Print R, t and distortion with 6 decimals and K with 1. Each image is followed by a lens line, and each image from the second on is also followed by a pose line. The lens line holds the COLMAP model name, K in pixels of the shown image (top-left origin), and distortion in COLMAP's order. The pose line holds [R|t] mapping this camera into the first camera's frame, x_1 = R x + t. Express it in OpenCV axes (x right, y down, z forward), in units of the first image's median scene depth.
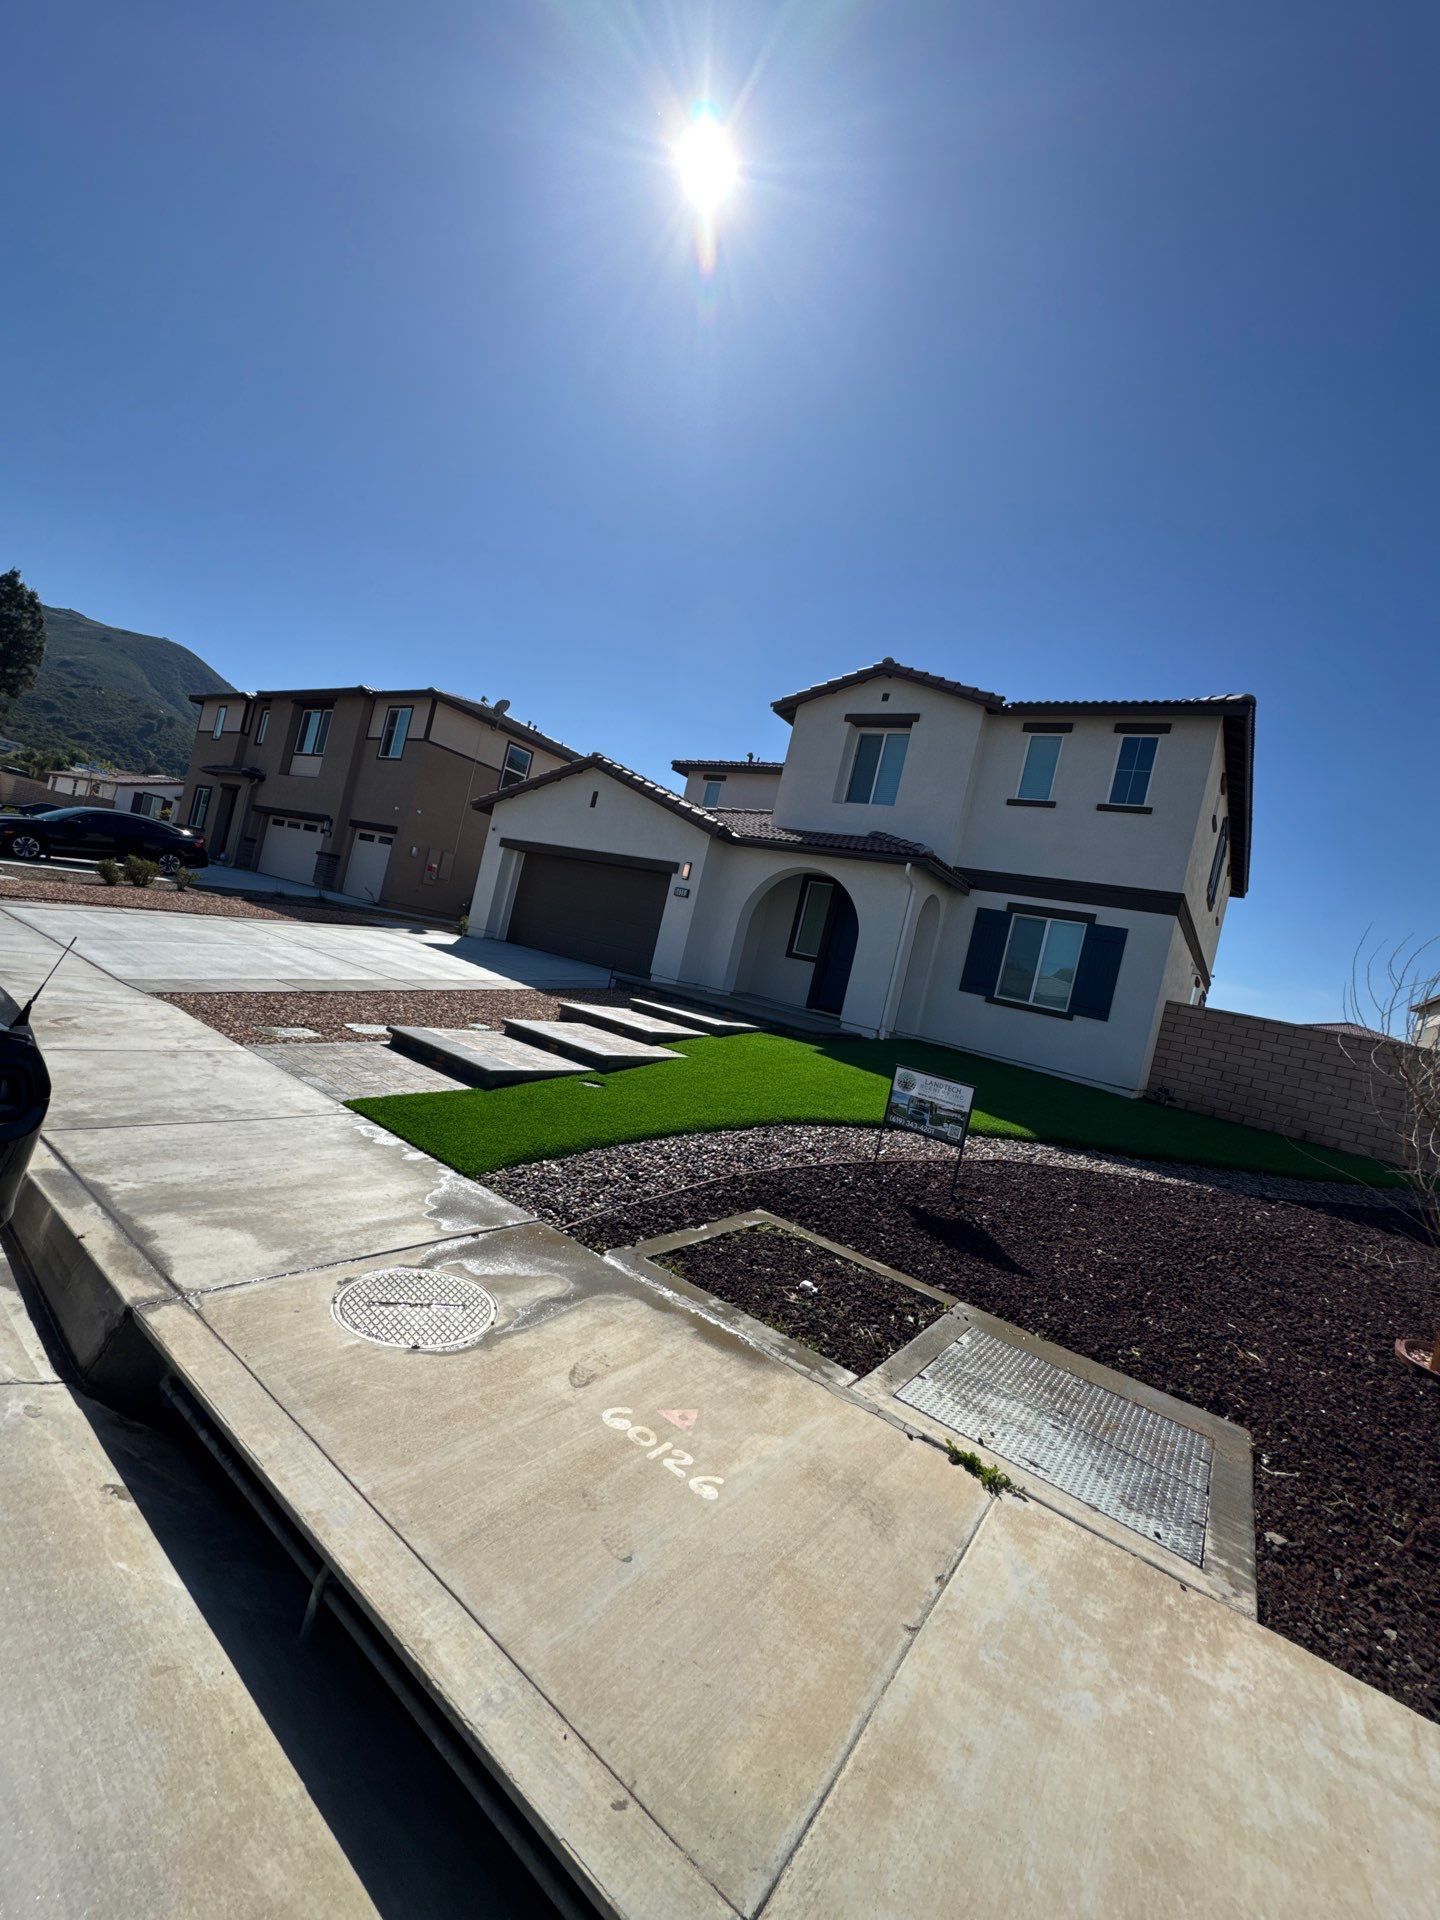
lens RADIAL K [[759.3, 0, 723.6], [0, 759.3, 965.0], [0, 0, 1]] dist [-0.000085, -0.000025]
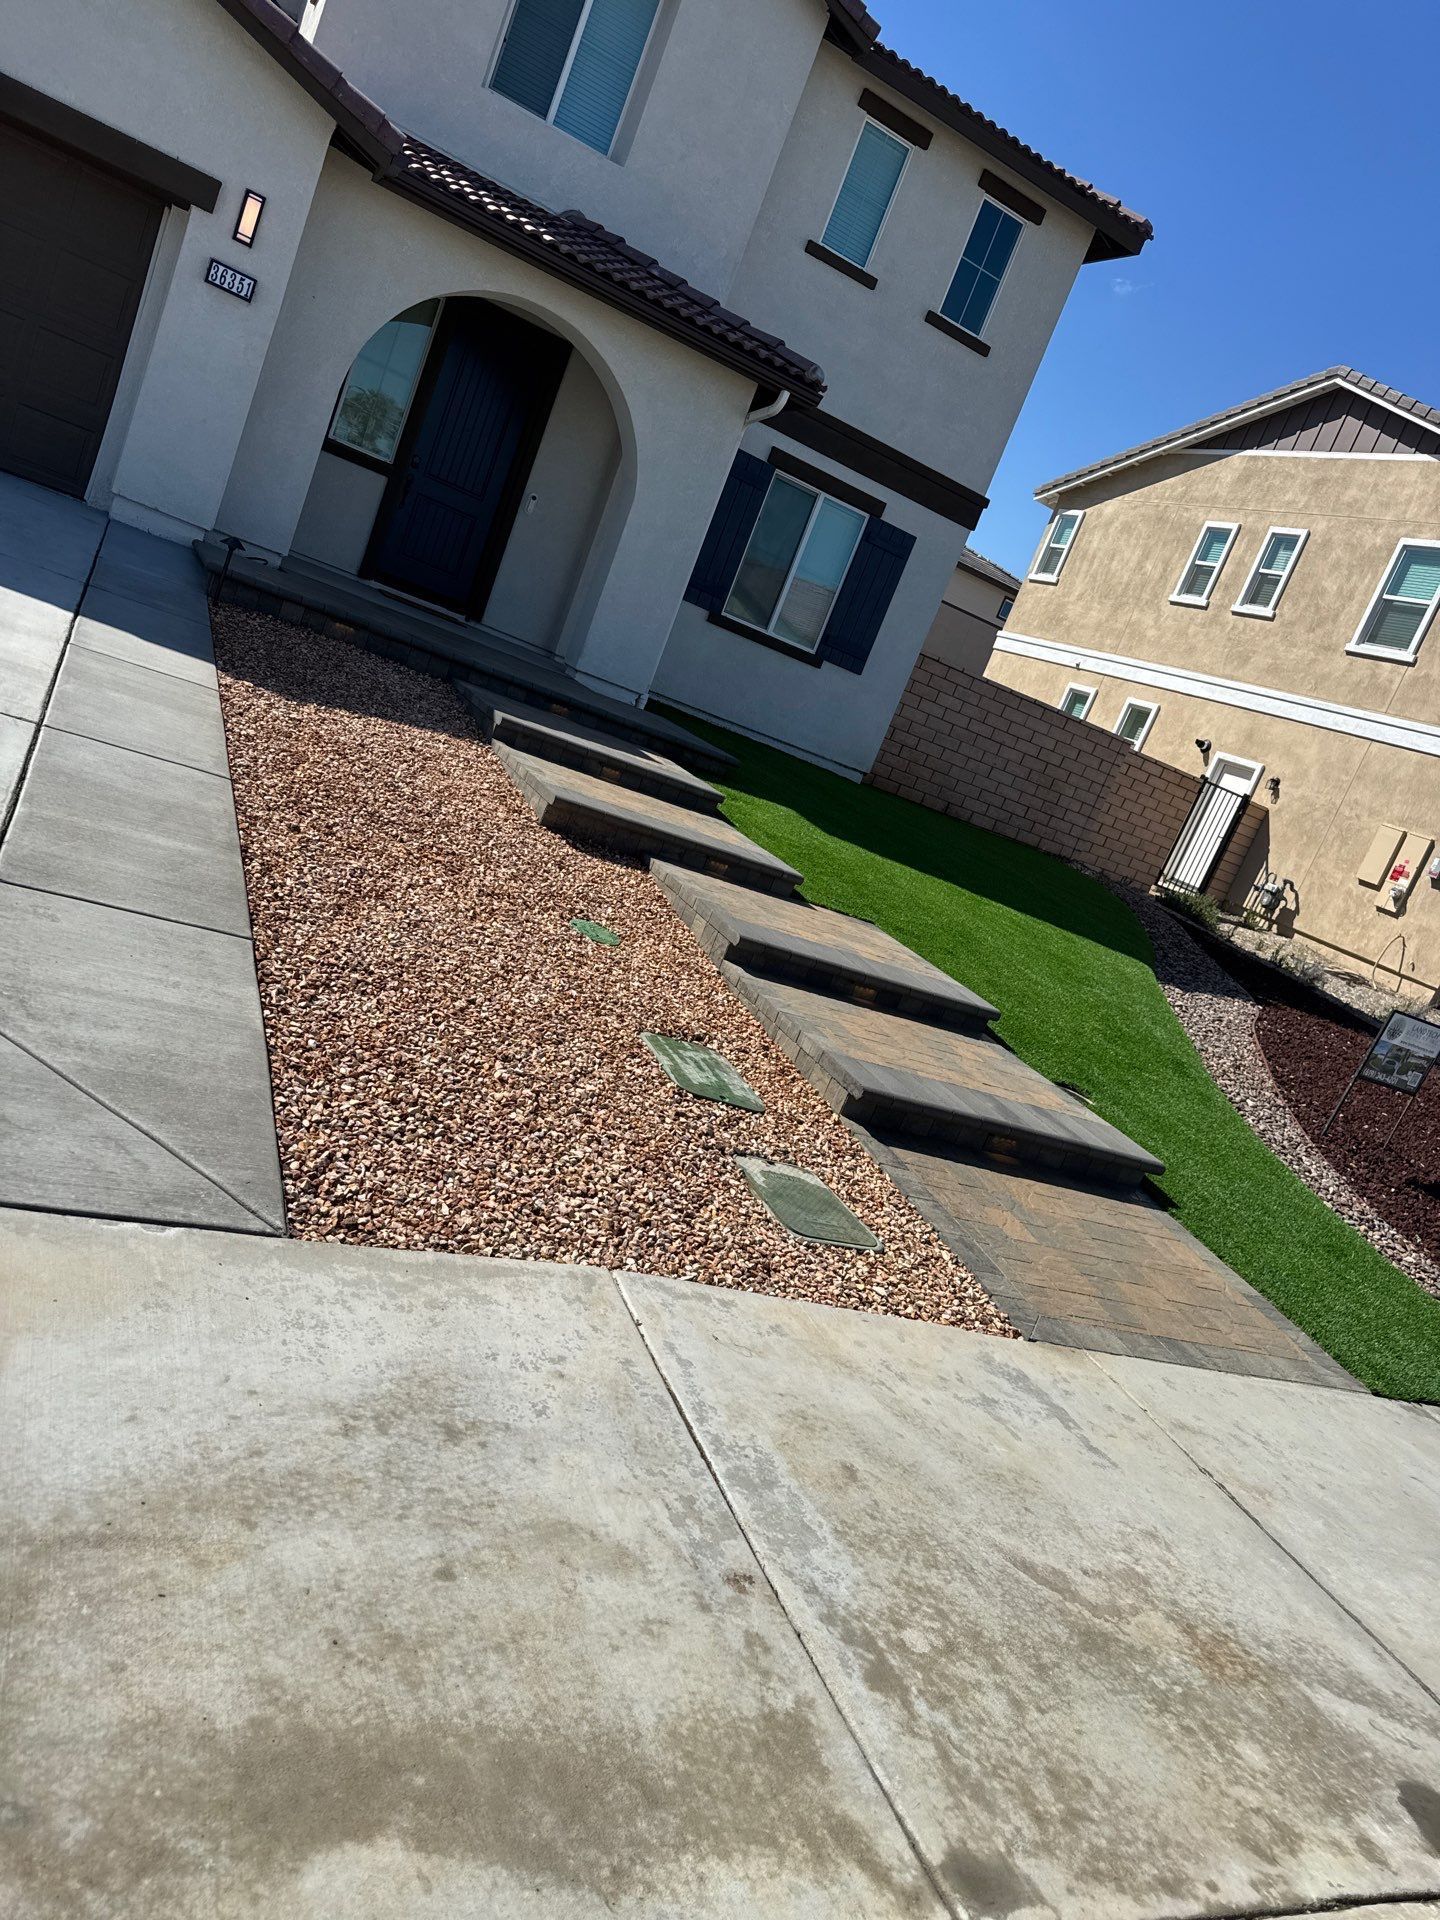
lens RADIAL K [[1371.8, 0, 706.4], [0, 1371.8, 974.1], [0, 0, 1]] dist [0.028995, -0.035077]
pose [[0.555867, -0.201336, 0.806521, -0.551156], [-0.243042, 0.888468, 0.389302, -0.118433], [-0.794948, -0.412418, 0.444937, 0.409043]]
